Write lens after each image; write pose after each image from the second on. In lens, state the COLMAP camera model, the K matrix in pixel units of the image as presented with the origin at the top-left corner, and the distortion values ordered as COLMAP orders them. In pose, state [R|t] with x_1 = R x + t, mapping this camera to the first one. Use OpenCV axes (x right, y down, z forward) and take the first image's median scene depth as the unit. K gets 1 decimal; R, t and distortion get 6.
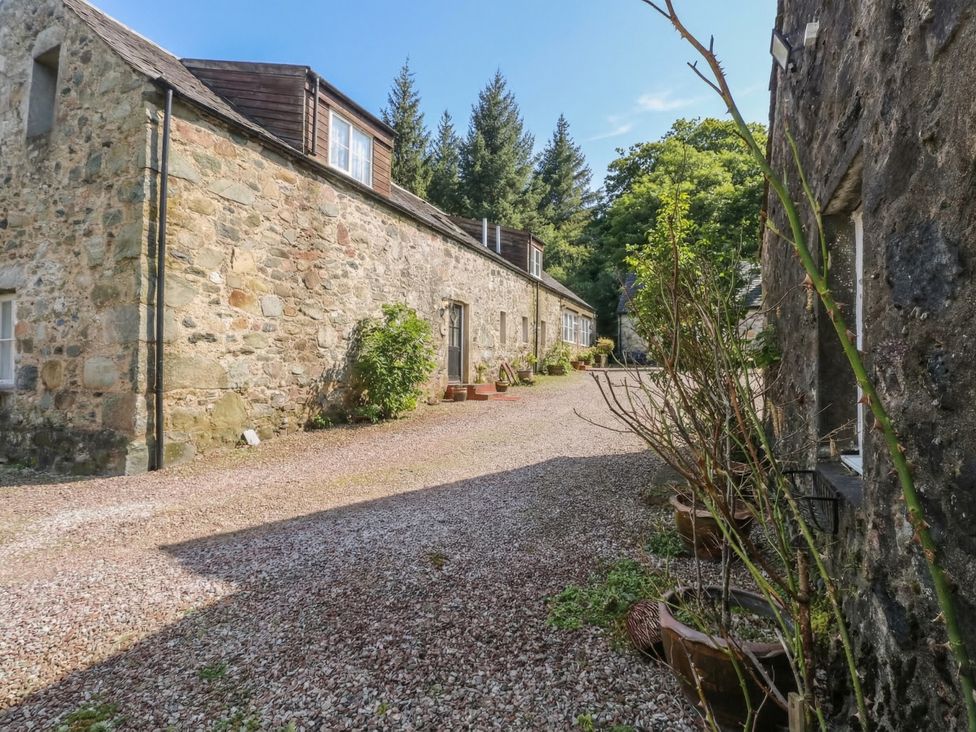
lens RADIAL K [[503.1, 0, 488.3], [0, 503.1, 360.6], [0, 0, 1]] dist [0.000288, -0.015989]
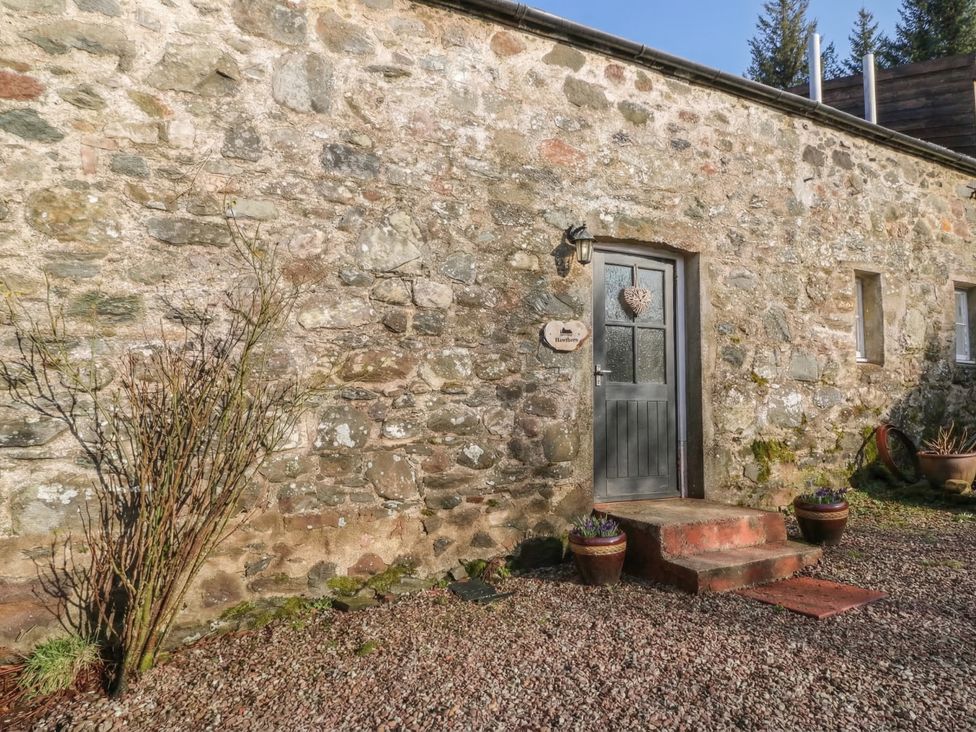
lens RADIAL K [[621.2, 0, 488.4], [0, 621.2, 346.8], [0, 0, 1]] dist [0.003151, -0.004699]
pose [[0.770947, -0.068331, -0.633223, 0.099861], [0.011708, 0.995581, -0.093178, -0.017551], [0.636792, 0.064421, 0.768340, 0.603607]]
